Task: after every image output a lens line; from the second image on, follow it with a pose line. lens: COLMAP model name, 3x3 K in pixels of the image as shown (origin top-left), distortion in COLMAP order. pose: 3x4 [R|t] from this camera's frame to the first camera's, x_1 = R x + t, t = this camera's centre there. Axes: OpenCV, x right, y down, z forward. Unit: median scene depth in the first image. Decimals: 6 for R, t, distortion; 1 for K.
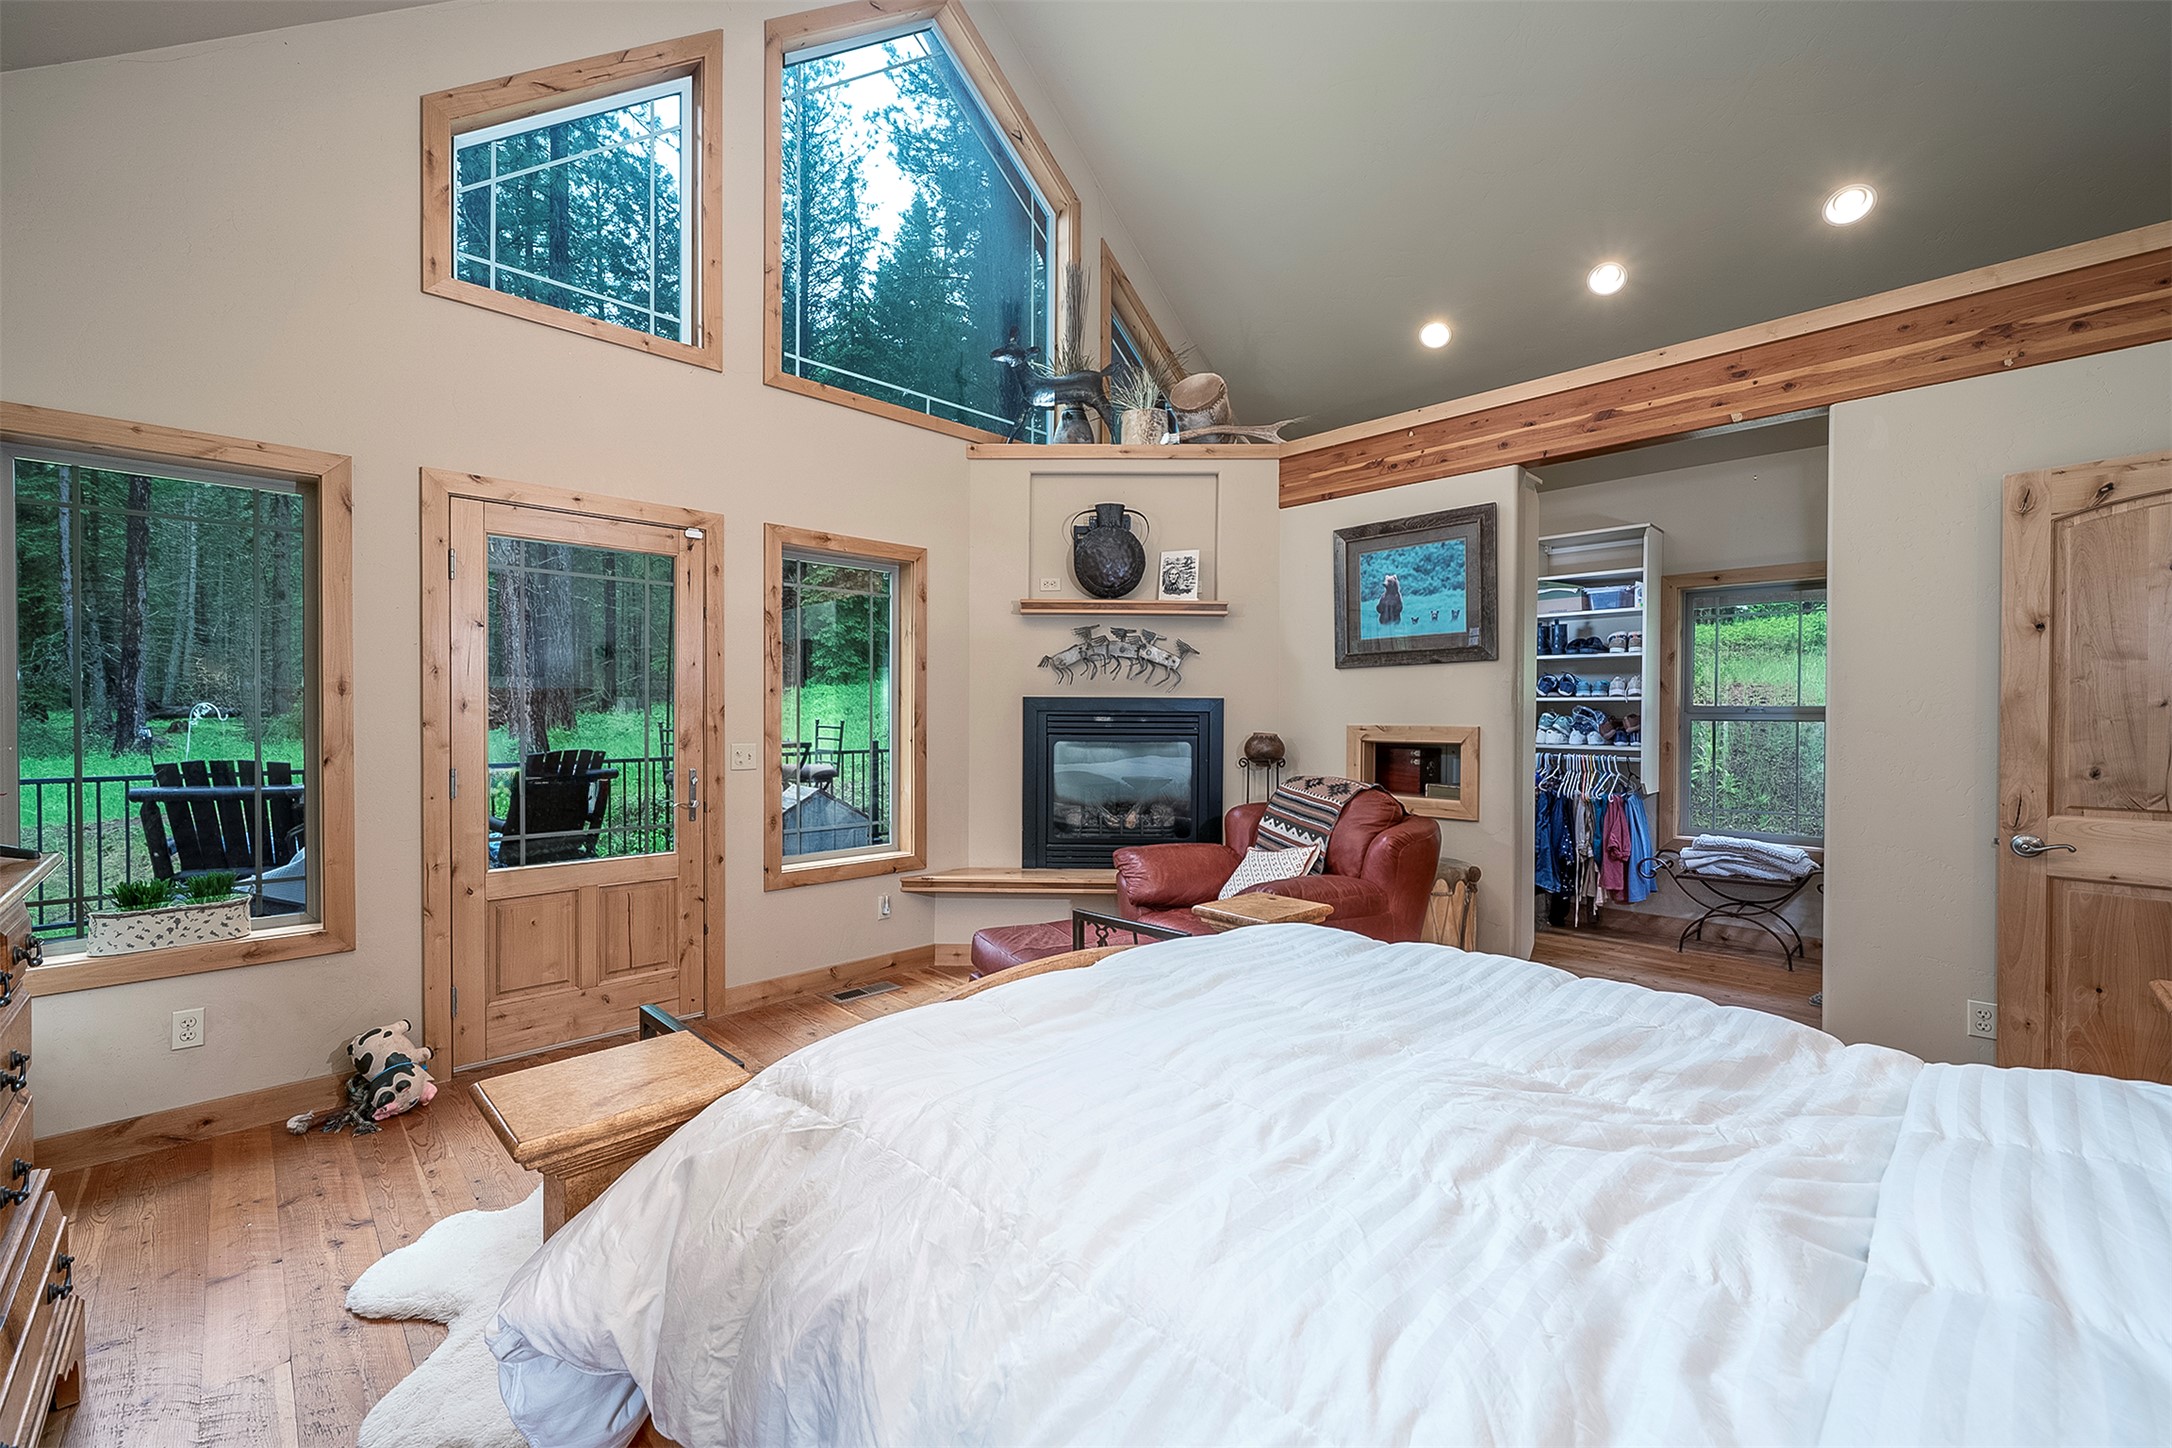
lens RADIAL K [[865.4, 0, 1083.6], [0, 865.4, 723.3], [0, 0, 1]] dist [0.001112, 0.000005]
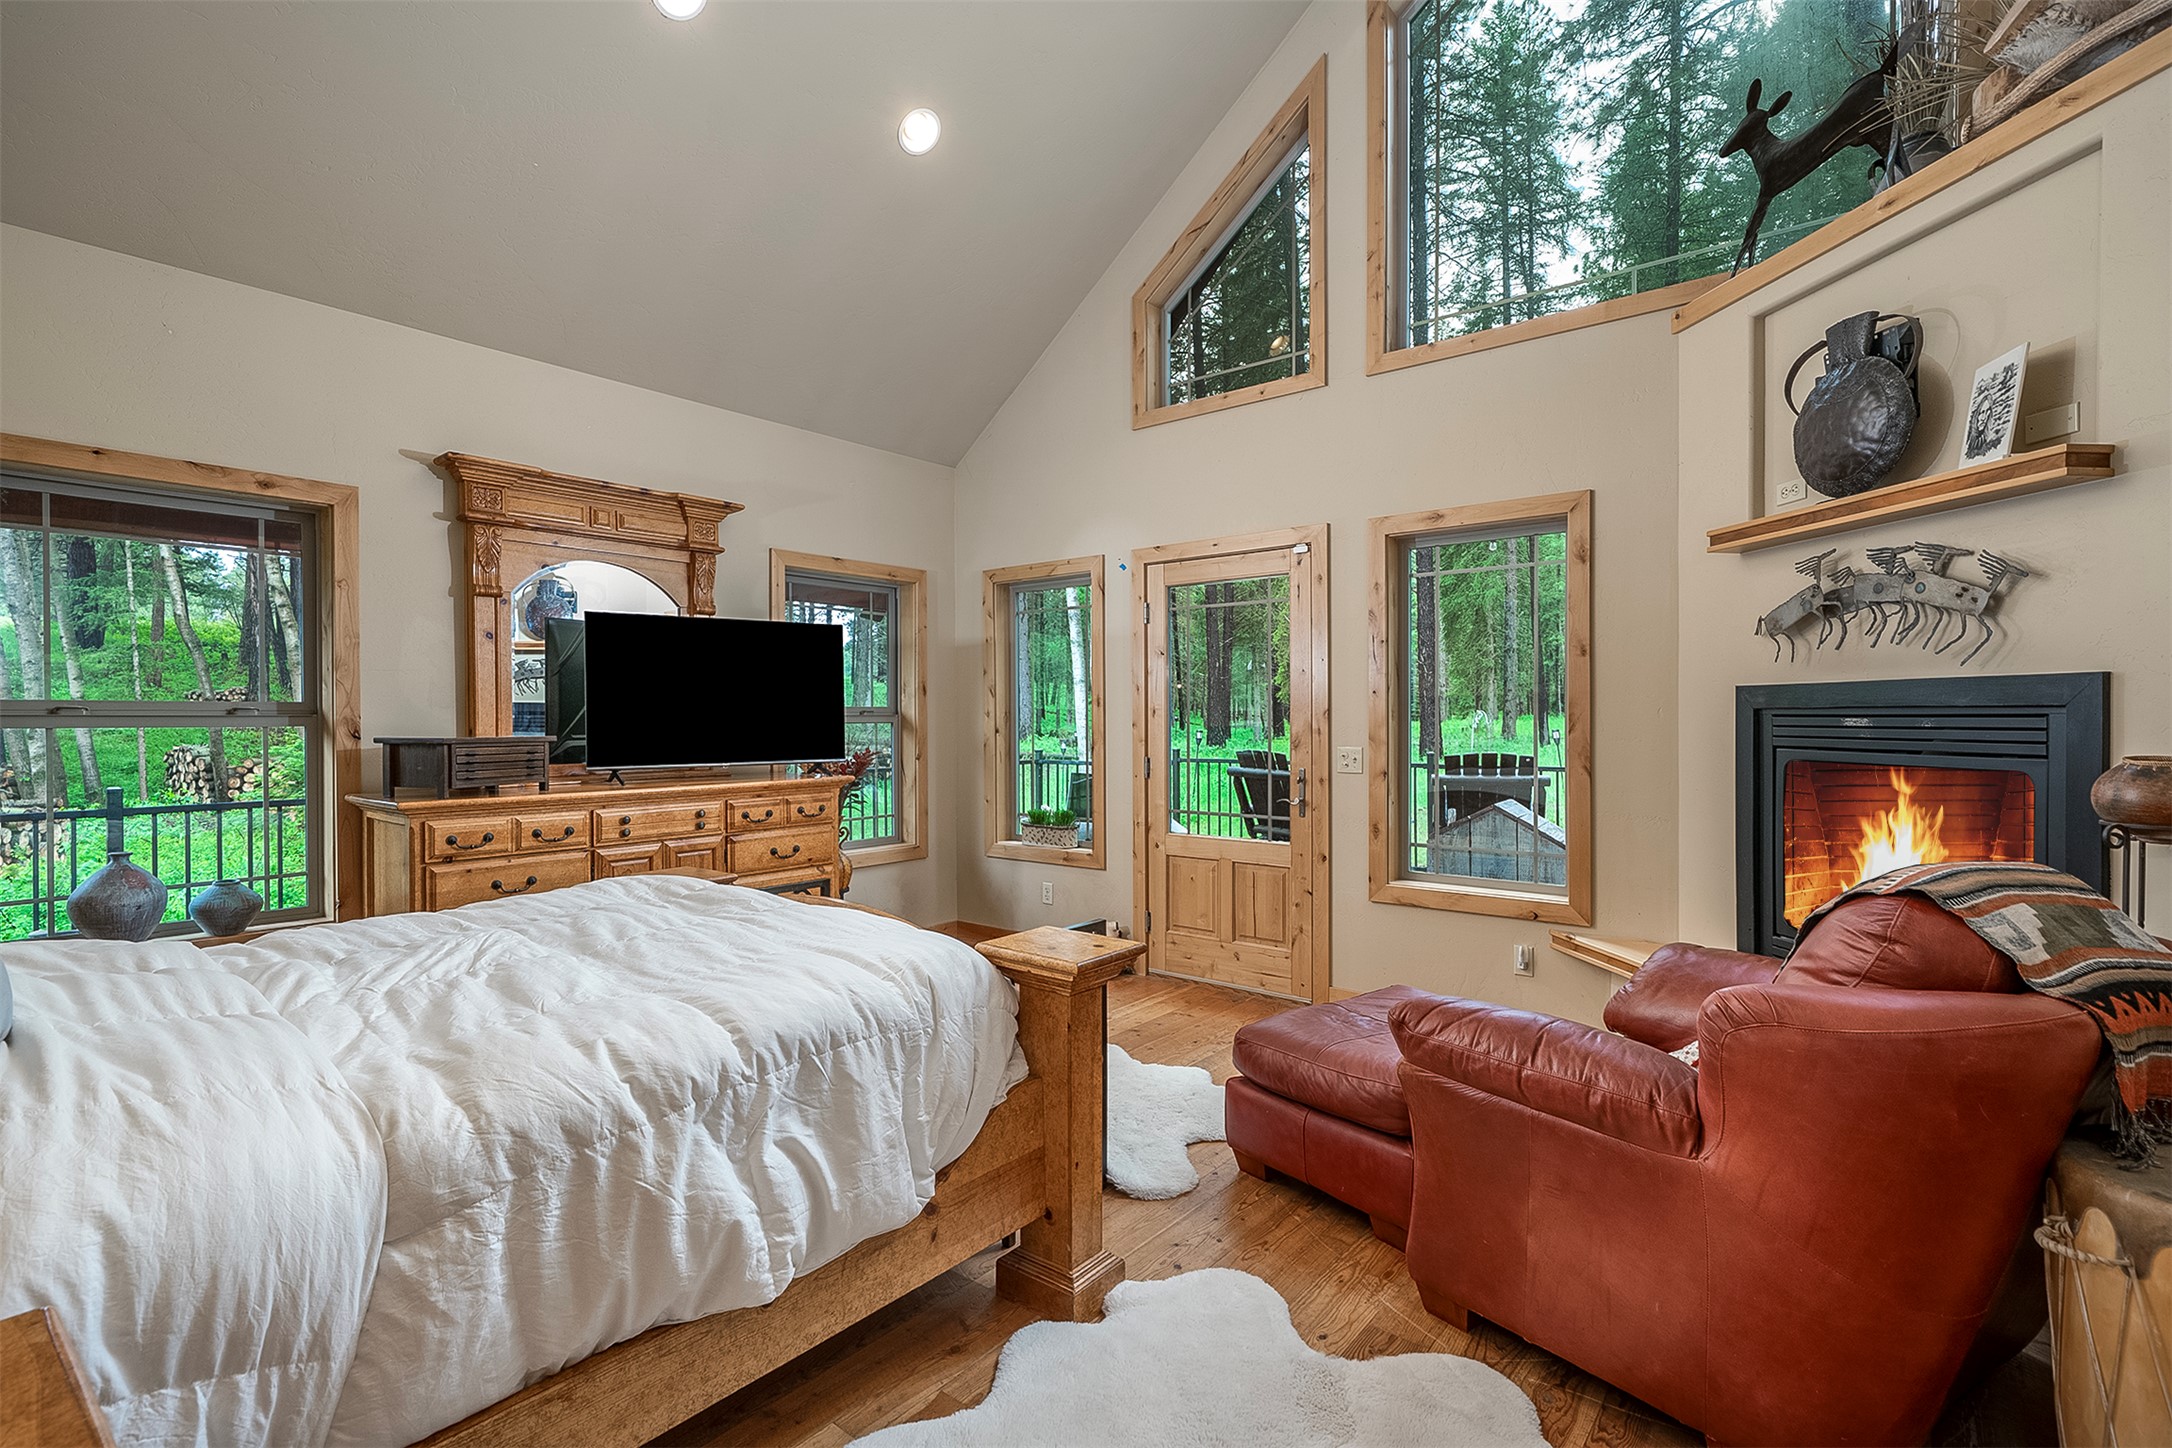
lens RADIAL K [[1038.4, 0, 1083.4], [0, 1038.4, 720.7], [0, 0, 1]] dist [-0.002273, -0.000026]
pose [[0.105982, -0.002475, -0.994365, 0.649035], [-0.008437, 0.999959, -0.003388, 0.000102], [0.994332, 0.008748, 0.105957, 0.490519]]
